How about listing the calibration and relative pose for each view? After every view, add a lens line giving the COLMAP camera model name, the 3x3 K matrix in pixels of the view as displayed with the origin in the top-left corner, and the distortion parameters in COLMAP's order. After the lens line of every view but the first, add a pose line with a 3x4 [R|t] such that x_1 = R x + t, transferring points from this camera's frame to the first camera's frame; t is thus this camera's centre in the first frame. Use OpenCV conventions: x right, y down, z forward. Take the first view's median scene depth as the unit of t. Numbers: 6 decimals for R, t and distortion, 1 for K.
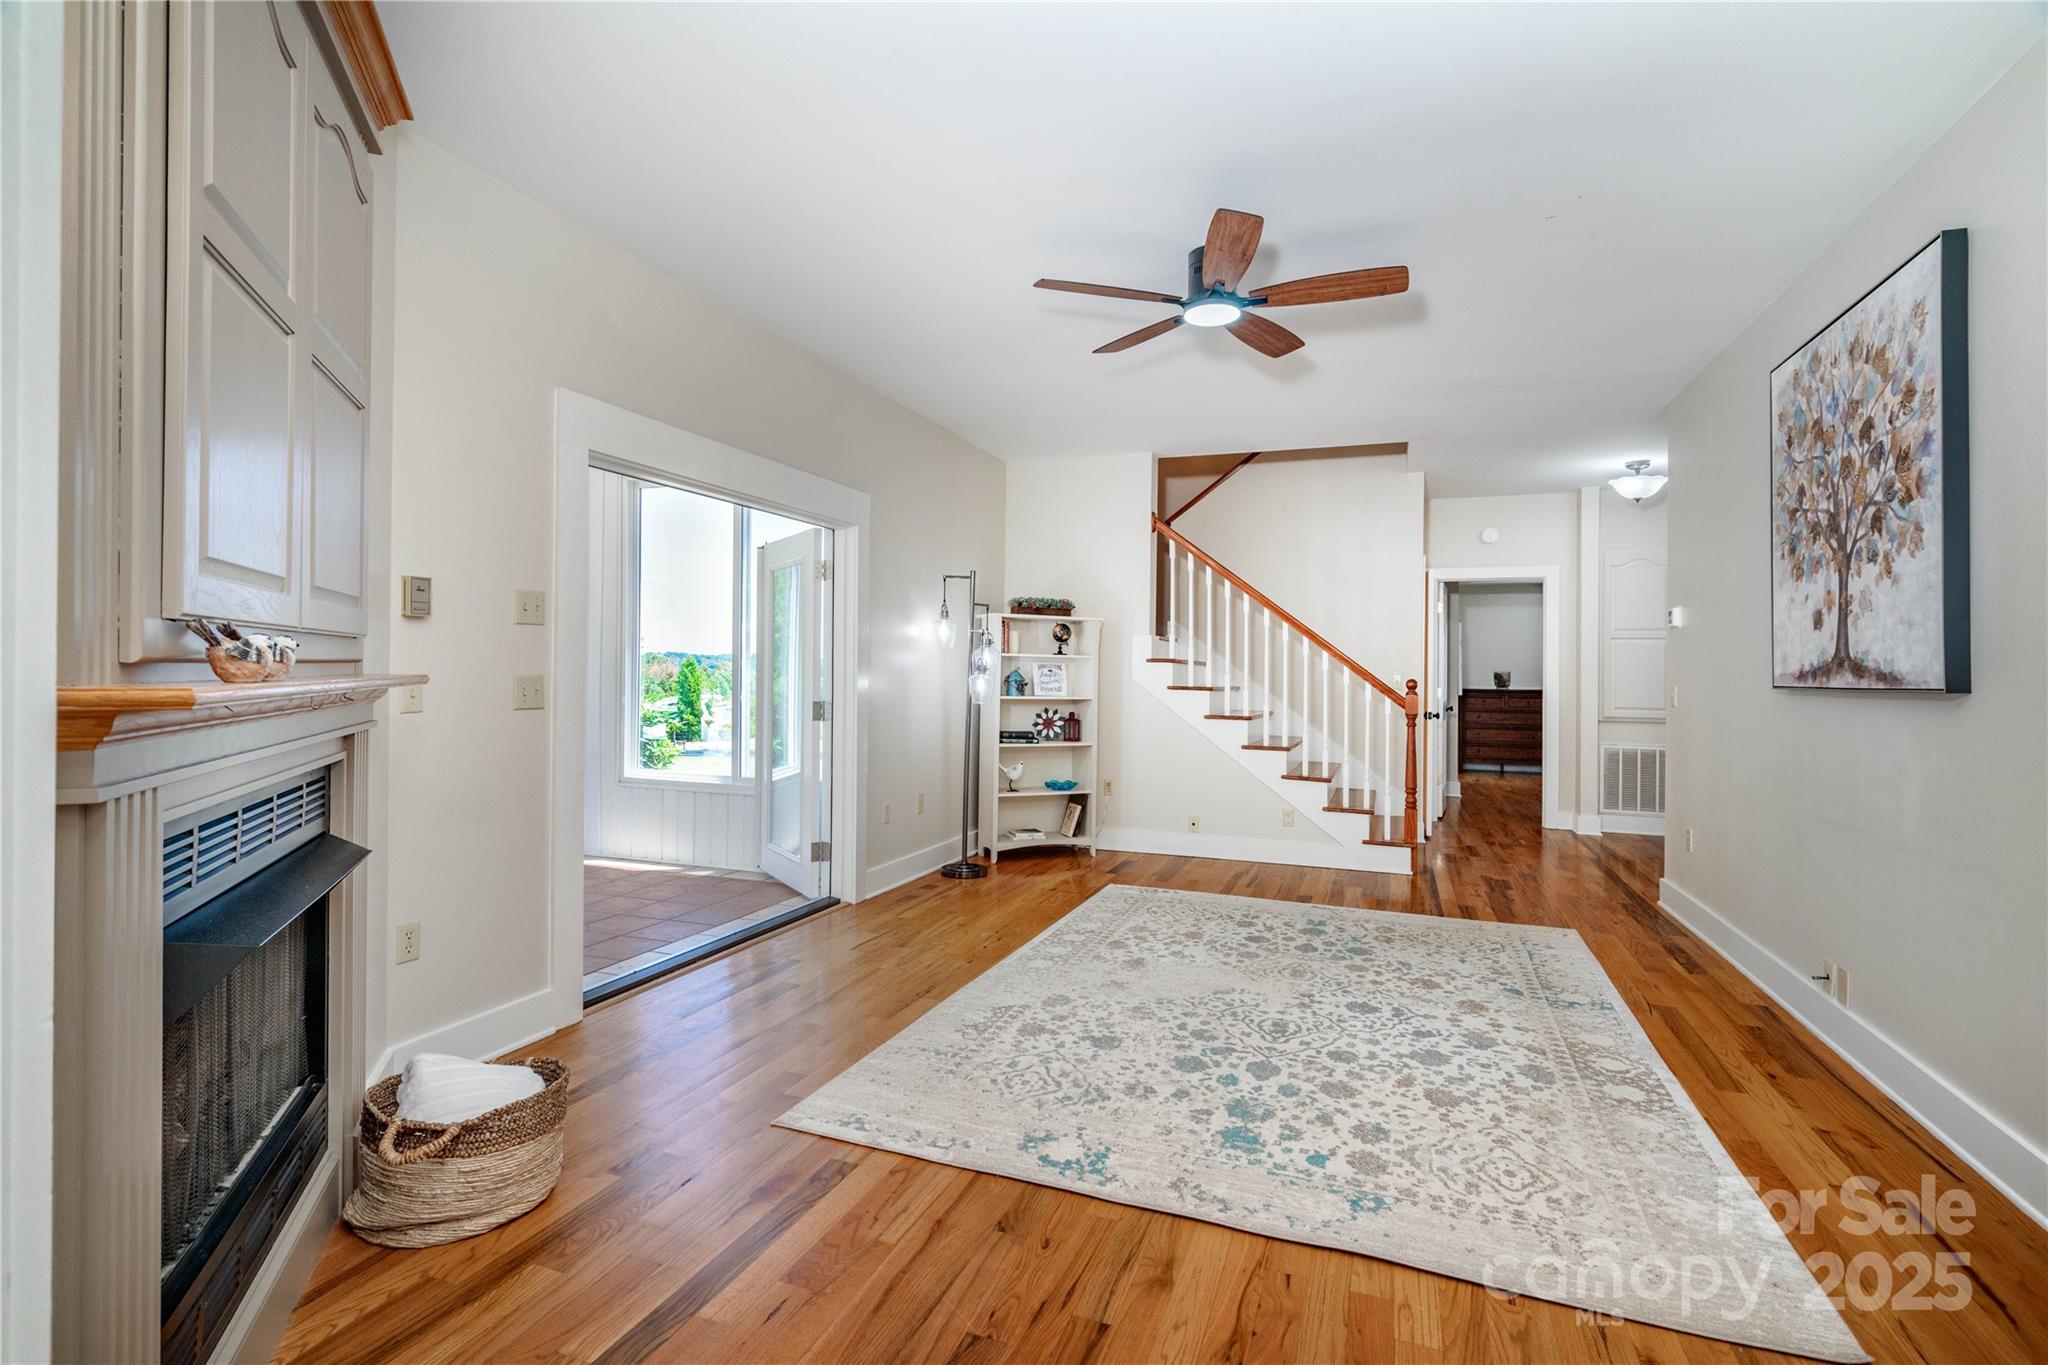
lens RADIAL K [[947.5, 0, 1029.2], [0, 947.5, 674.7], [0, 0, 1]] dist [-0.006734, 0.002329]
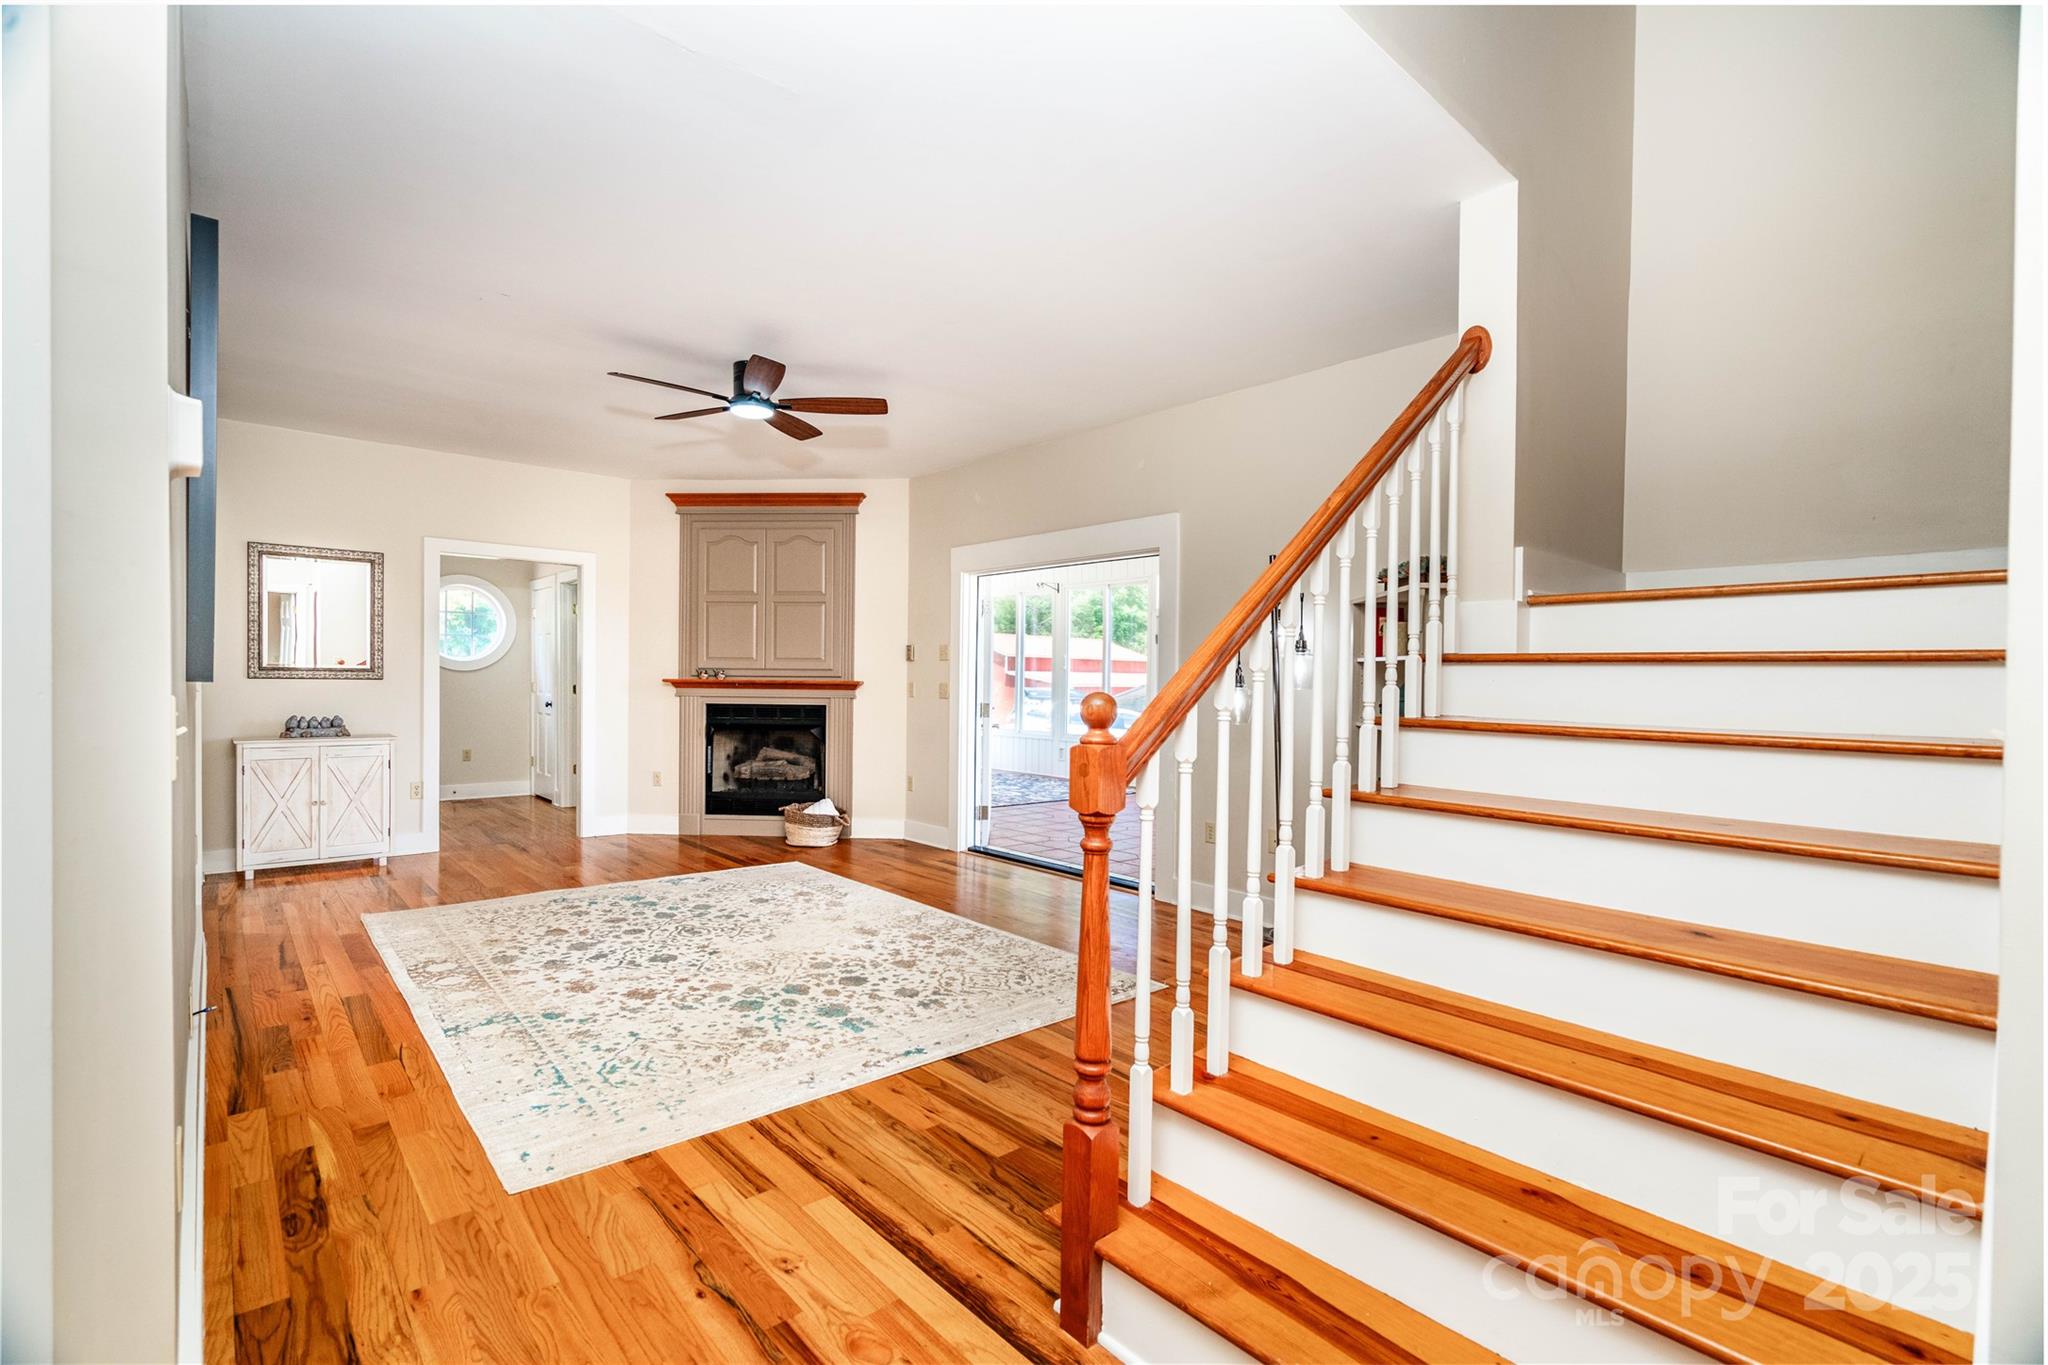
lens RADIAL K [[947.5, 0, 1030.3], [0, 947.5, 689.5], [0, 0, 1]] dist [-0.006734, 0.002329]
pose [[-0.467288, -0.010268, -0.884045, 1.241925], [-0.020715, 0.999785, -0.000663, 0.012435], [0.883862, 0.018003, -0.467400, 2.049570]]
